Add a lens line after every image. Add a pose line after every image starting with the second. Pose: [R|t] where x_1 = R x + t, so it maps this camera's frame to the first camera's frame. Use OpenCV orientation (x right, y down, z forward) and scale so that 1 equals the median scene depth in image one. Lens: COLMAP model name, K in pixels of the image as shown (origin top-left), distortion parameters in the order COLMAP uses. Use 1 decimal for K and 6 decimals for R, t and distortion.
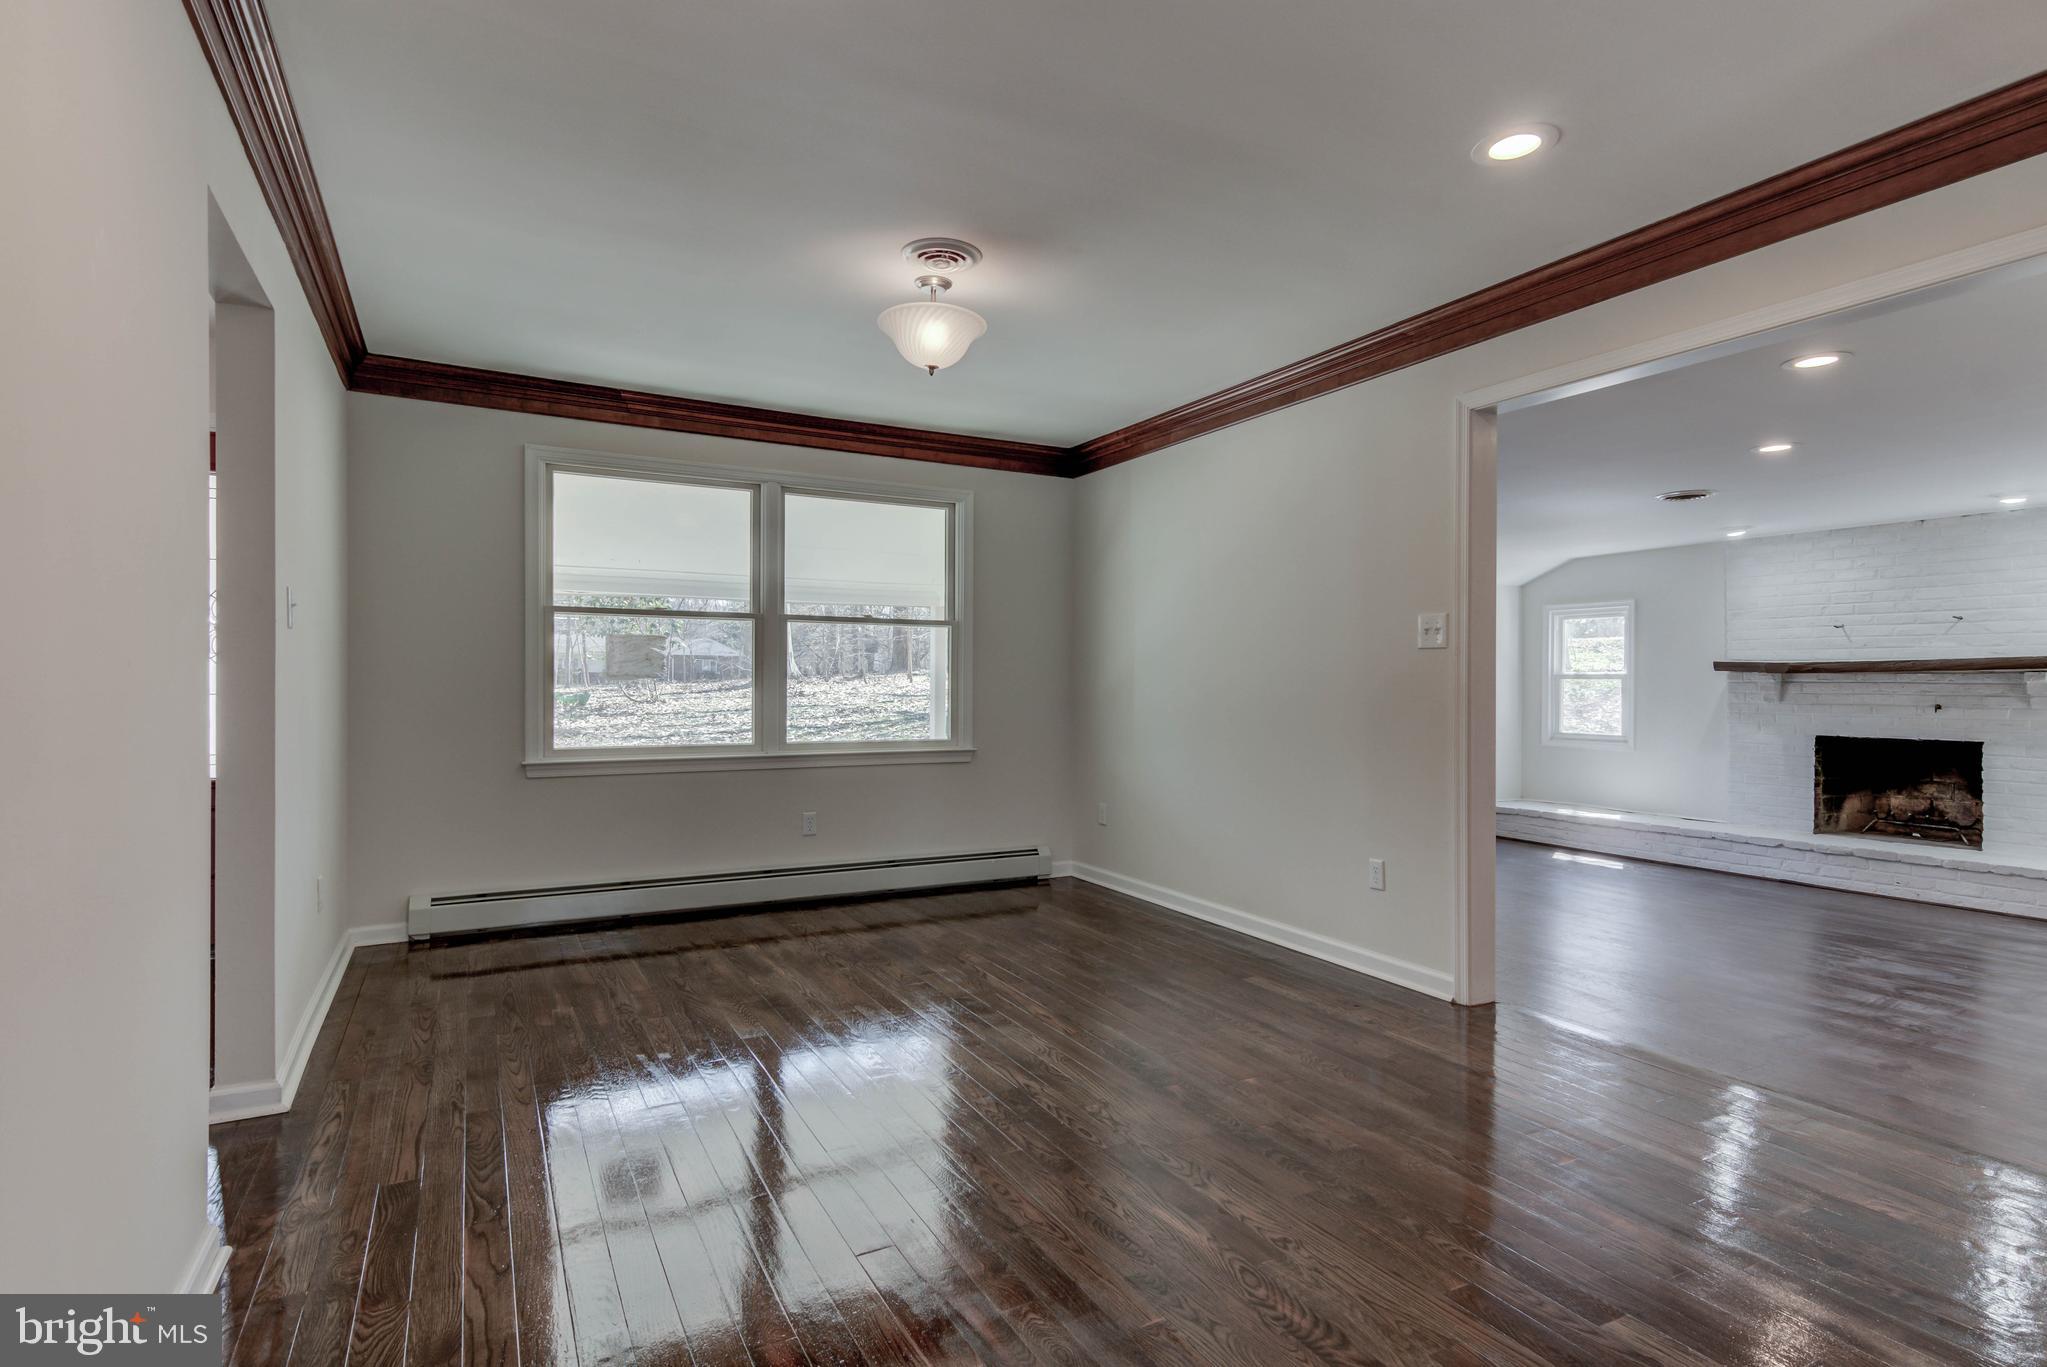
lens RADIAL K [[1030.1, 0, 1021.8], [0, 1030.1, 690.2], [0, 0, 1]] dist [0.023149, -0.008489]
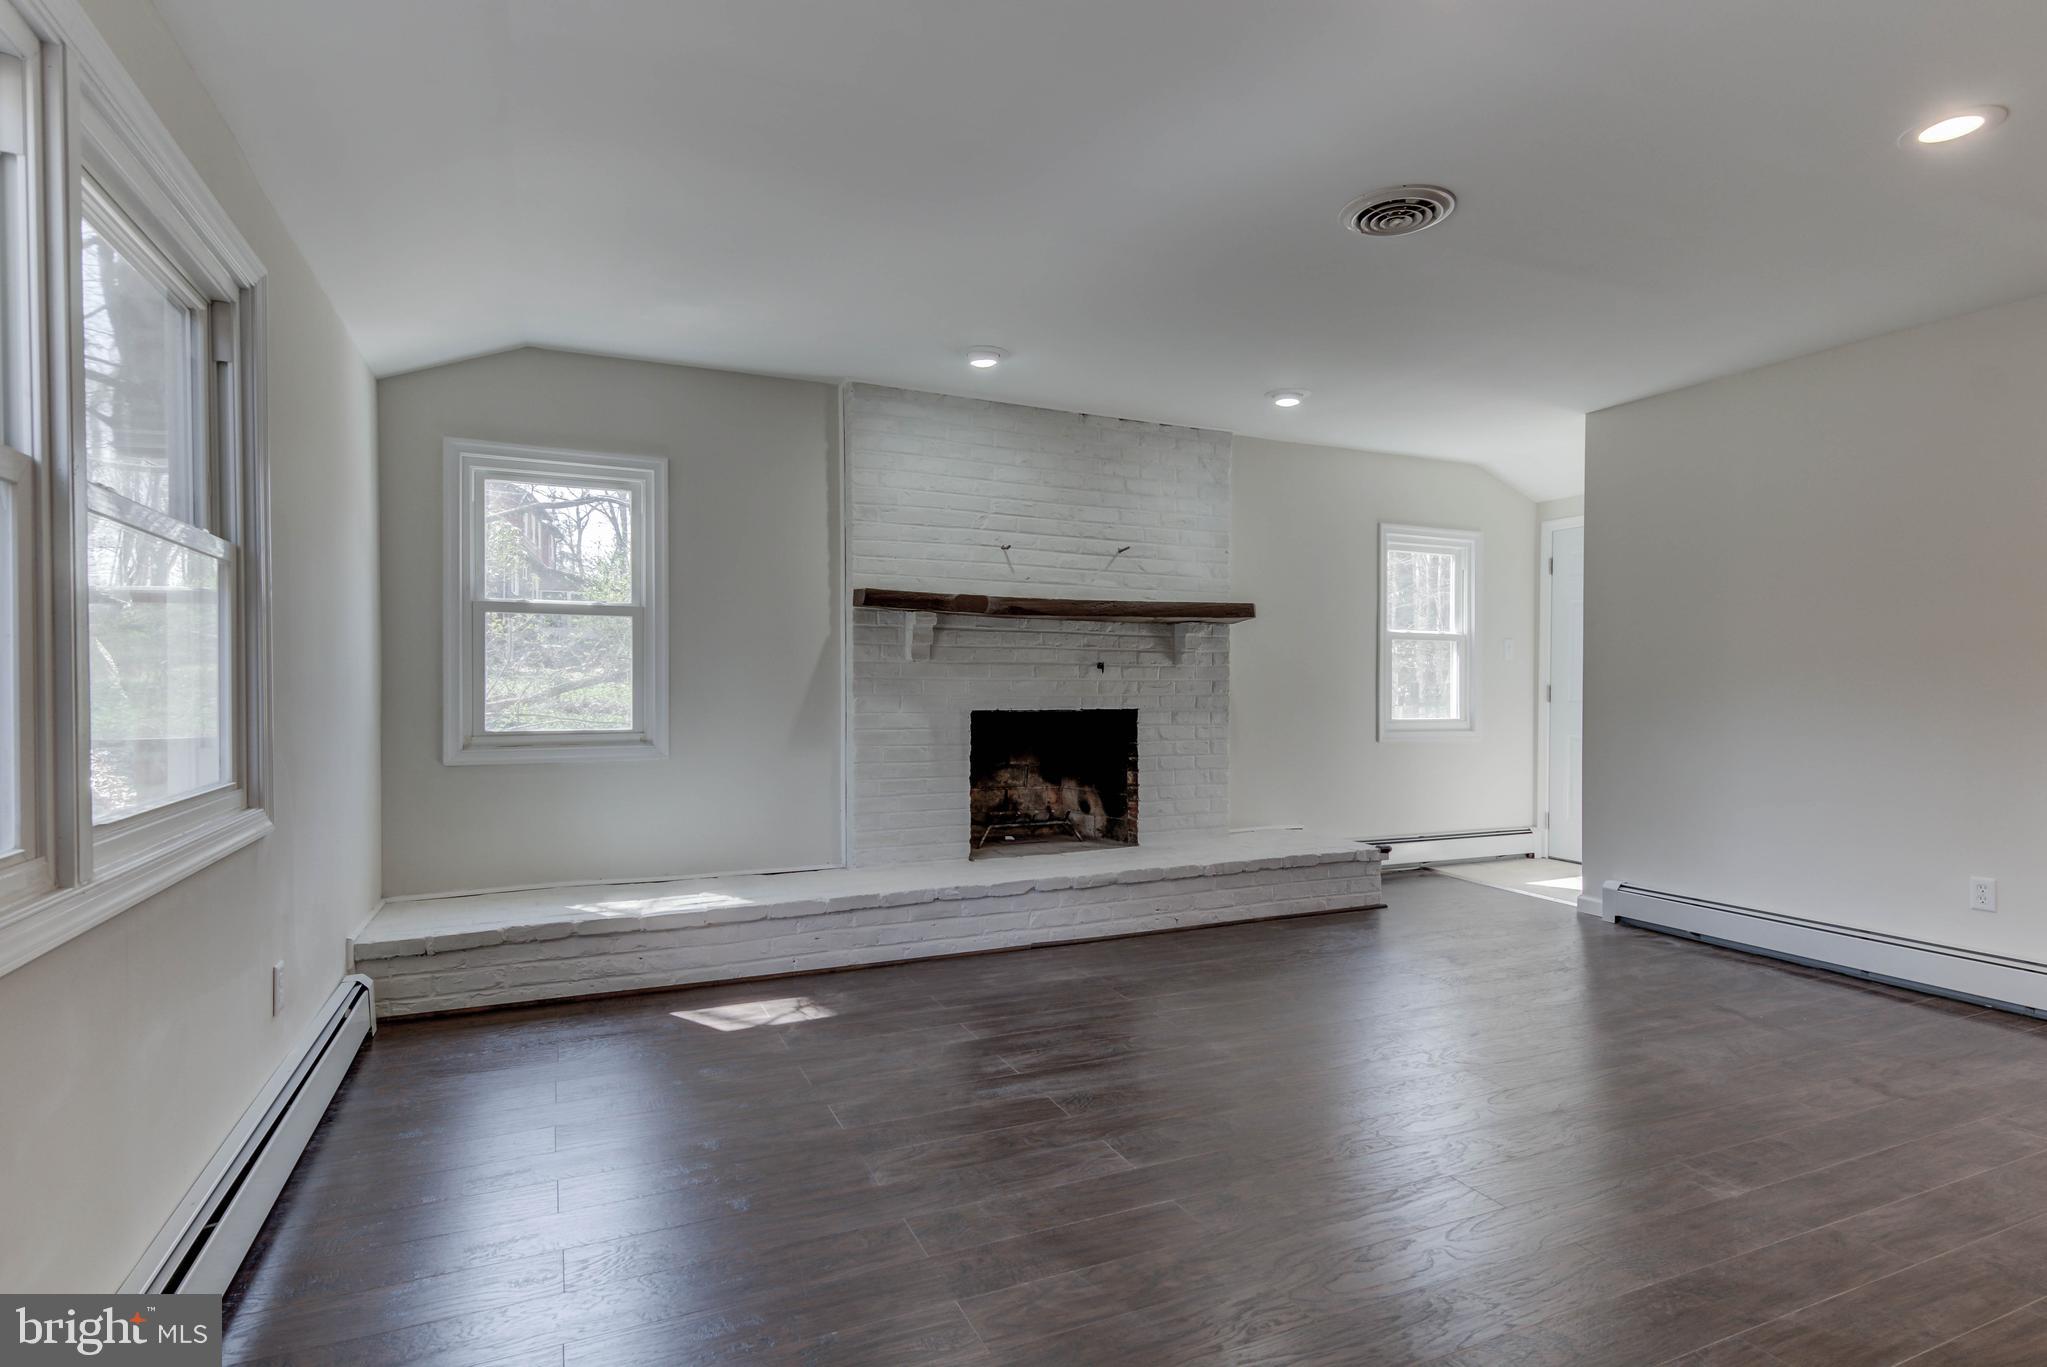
lens RADIAL K [[1030.1, 0, 1017.7], [0, 1030.1, 689.3], [0, 0, 1]] dist [0.023149, -0.008489]
pose [[0.068669, -0.009941, 0.997590, 0.120295], [0.004171, 0.999944, 0.009677, 0.024781], [-0.997631, 0.003496, 0.068707, 0.969147]]
